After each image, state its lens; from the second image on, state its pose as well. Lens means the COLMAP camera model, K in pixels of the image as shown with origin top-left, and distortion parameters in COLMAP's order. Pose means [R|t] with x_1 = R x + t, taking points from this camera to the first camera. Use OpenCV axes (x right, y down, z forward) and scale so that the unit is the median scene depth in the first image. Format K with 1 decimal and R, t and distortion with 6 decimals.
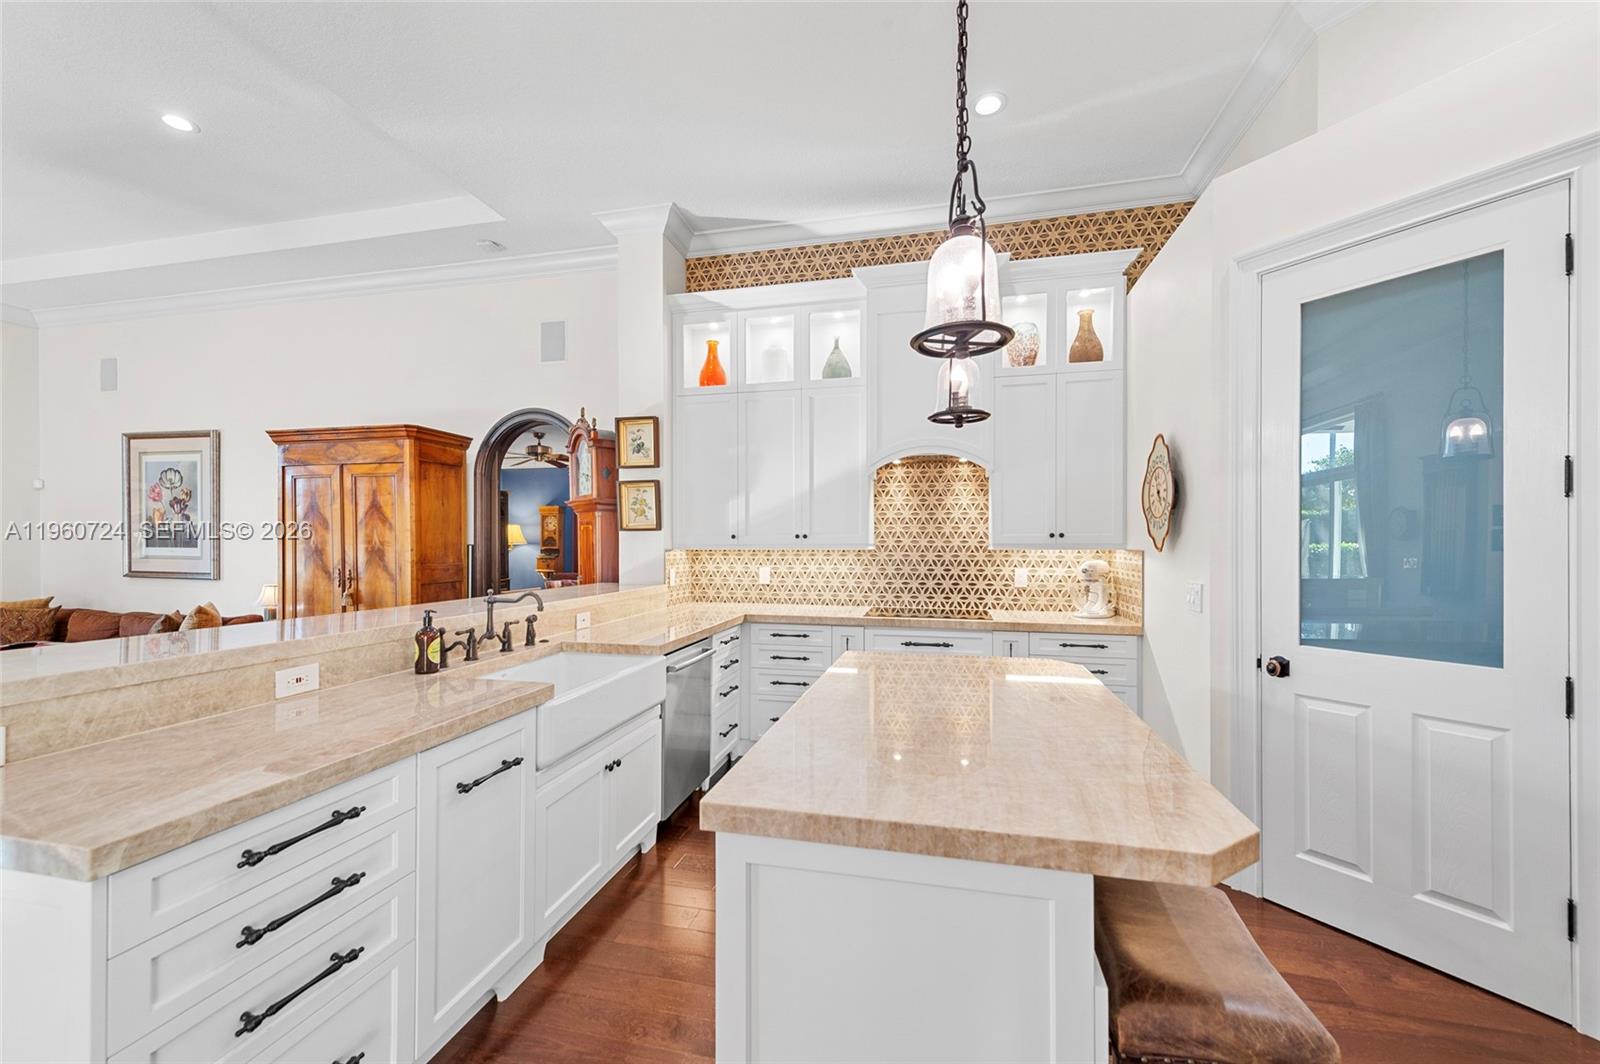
lens RADIAL K [[626.2, 0, 798.2], [0, 626.2, 542.5], [0, 0, 1]] dist [0.009012, -0.002123]
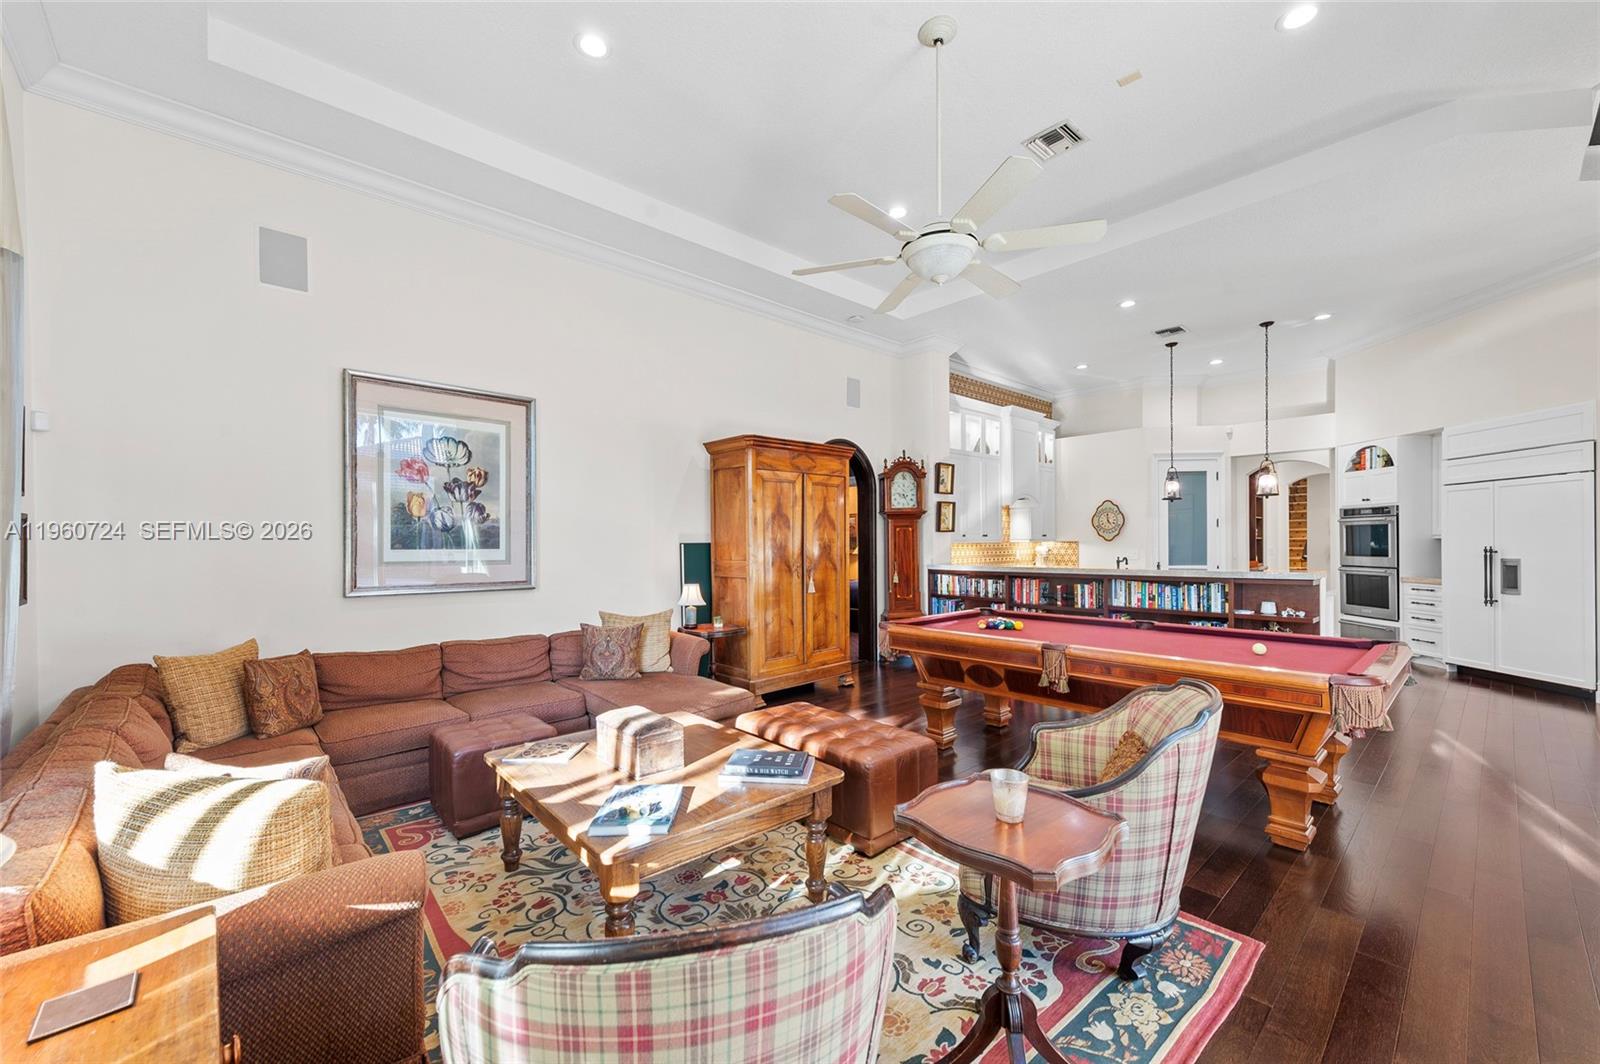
lens RADIAL K [[626.2, 0, 797.1], [0, 626.2, 549.1], [0, 0, 1]] dist [0.009012, -0.002123]
pose [[0.569418, -0.013833, 0.821931, -1.739778], [0.009544, 0.999902, 0.010216, 0.005536], [-0.821992, 0.002027, 0.569495, 0.355574]]
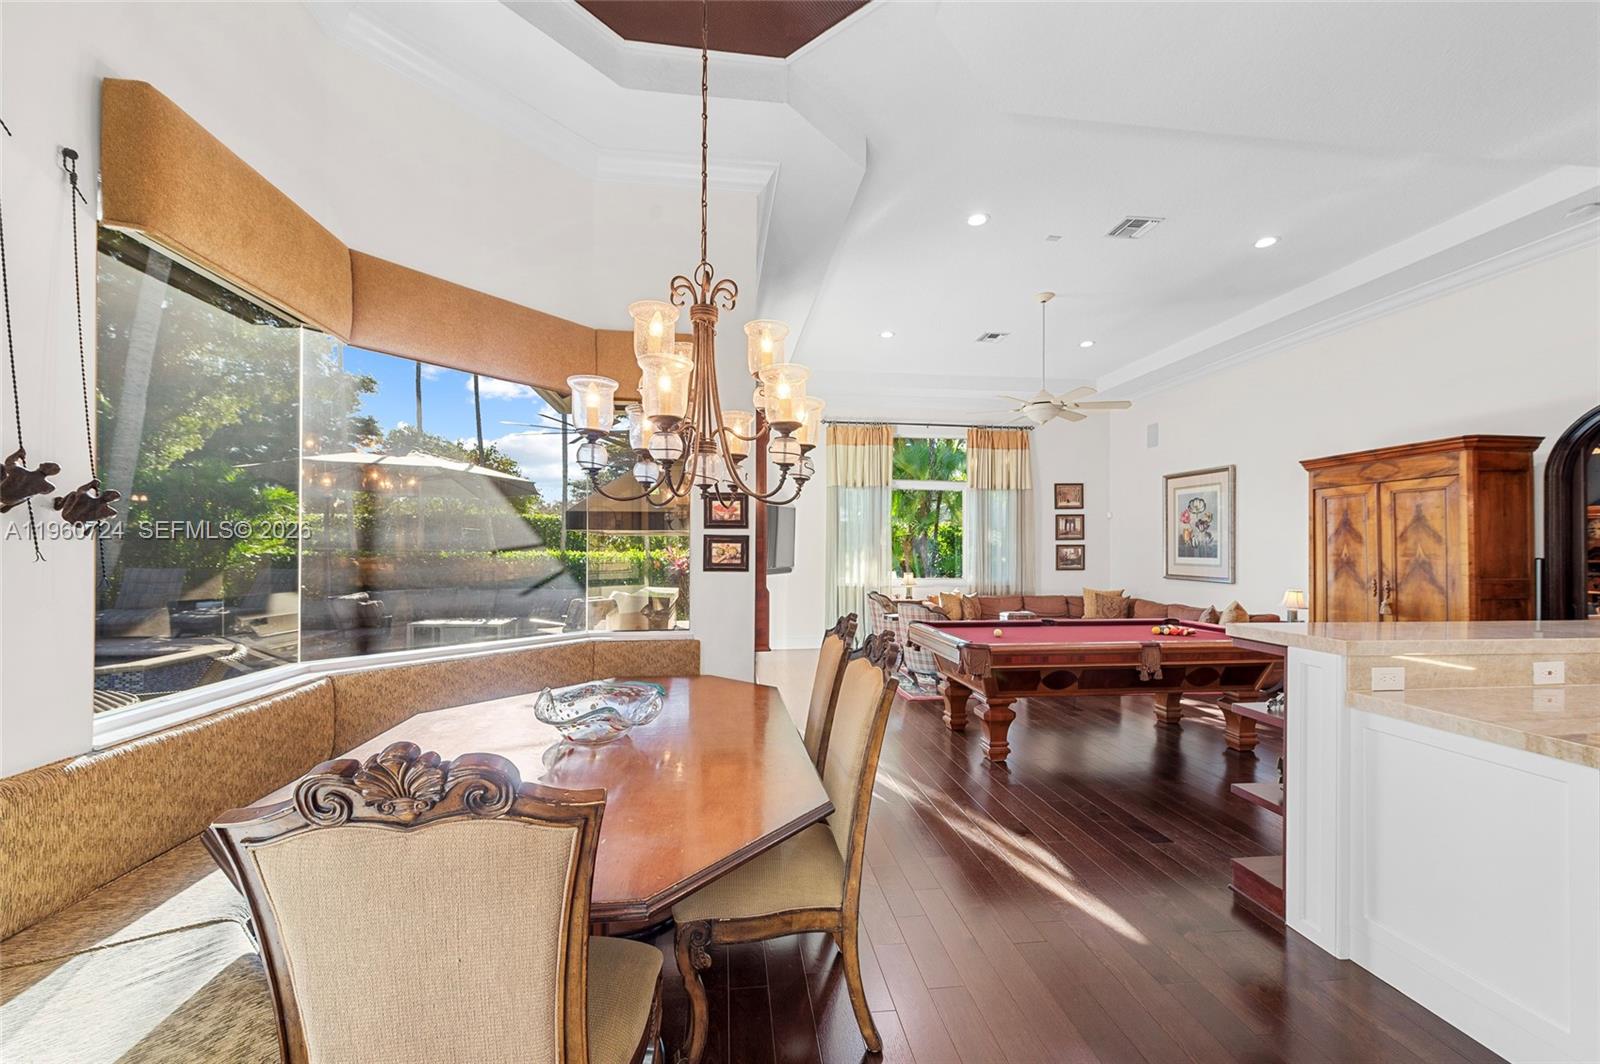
lens RADIAL K [[626.2, 0, 804.0], [0, 626.2, 541.9], [0, 0, 1]] dist [0.009012, -0.002123]
pose [[0.355071, -0.013106, -0.934748, -0.069997], [-0.003334, 0.999878, -0.015286, -0.003194], [0.934833, 0.008544, 0.354984, -0.309689]]
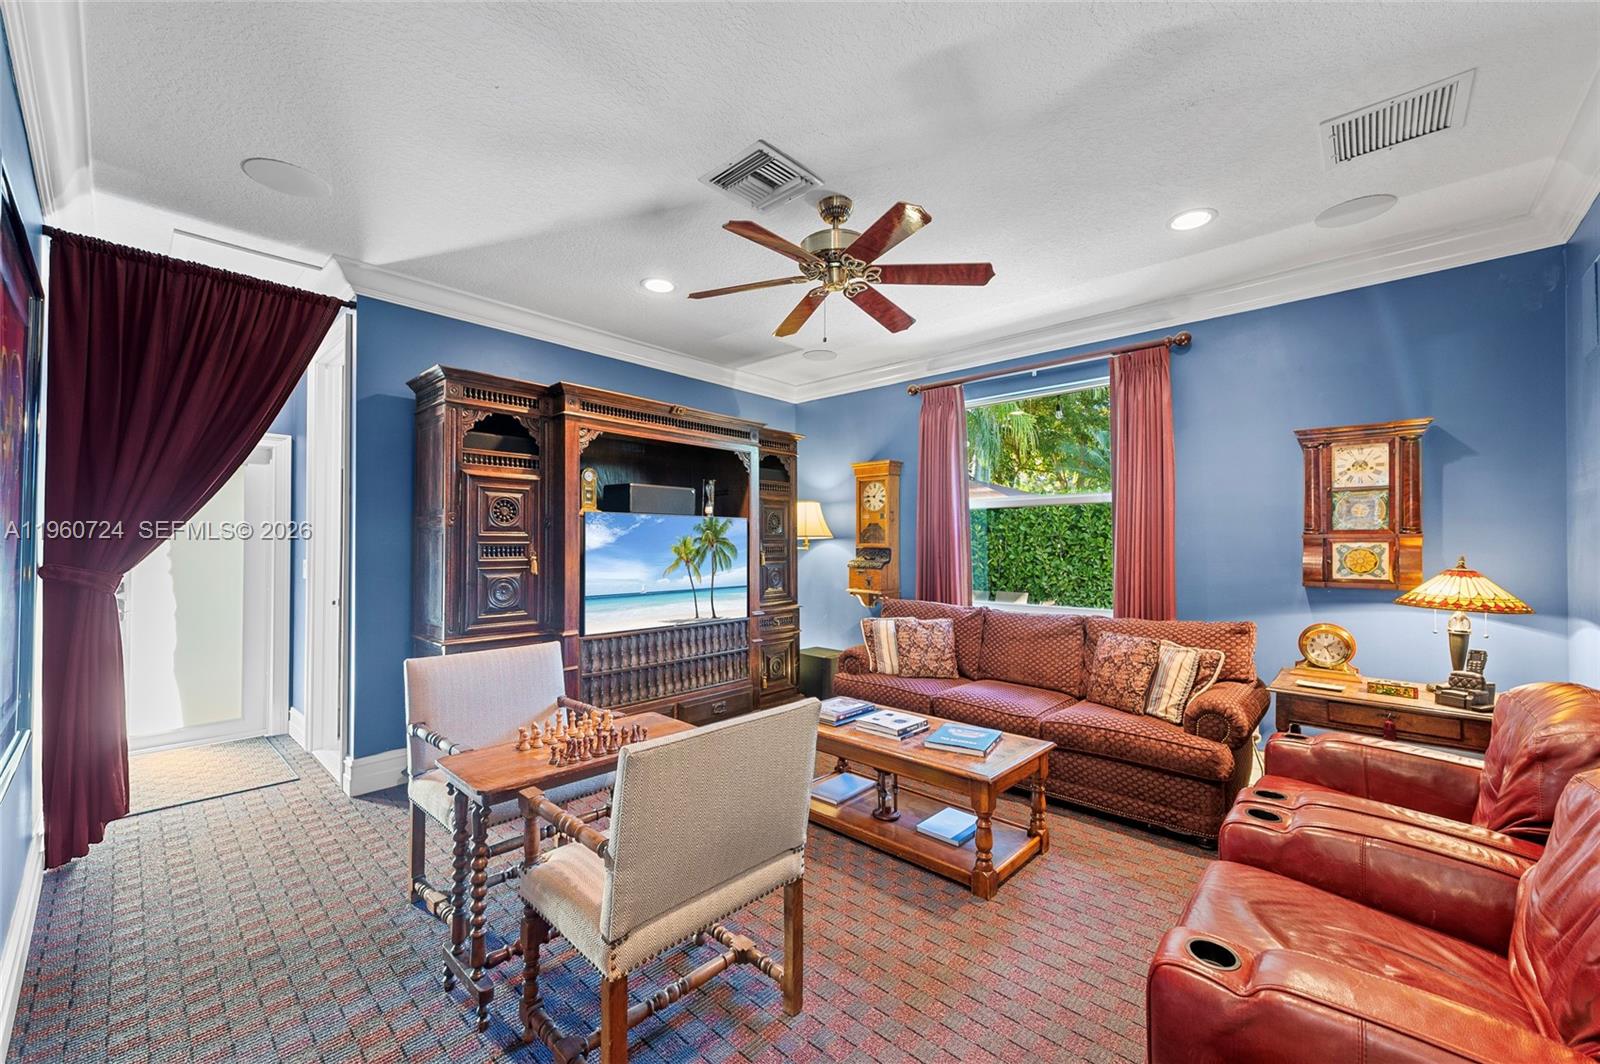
lens RADIAL K [[626.2, 0, 800.0], [0, 626.2, 531.3], [0, 0, 1]] dist [0.009012, -0.002123]
pose [[0.875665, -0.008145, -0.482850, -0.450975], [-0.002201, 0.999780, -0.020856, 0.015869], [0.482913, 0.019326, 0.875455, 1.172122]]
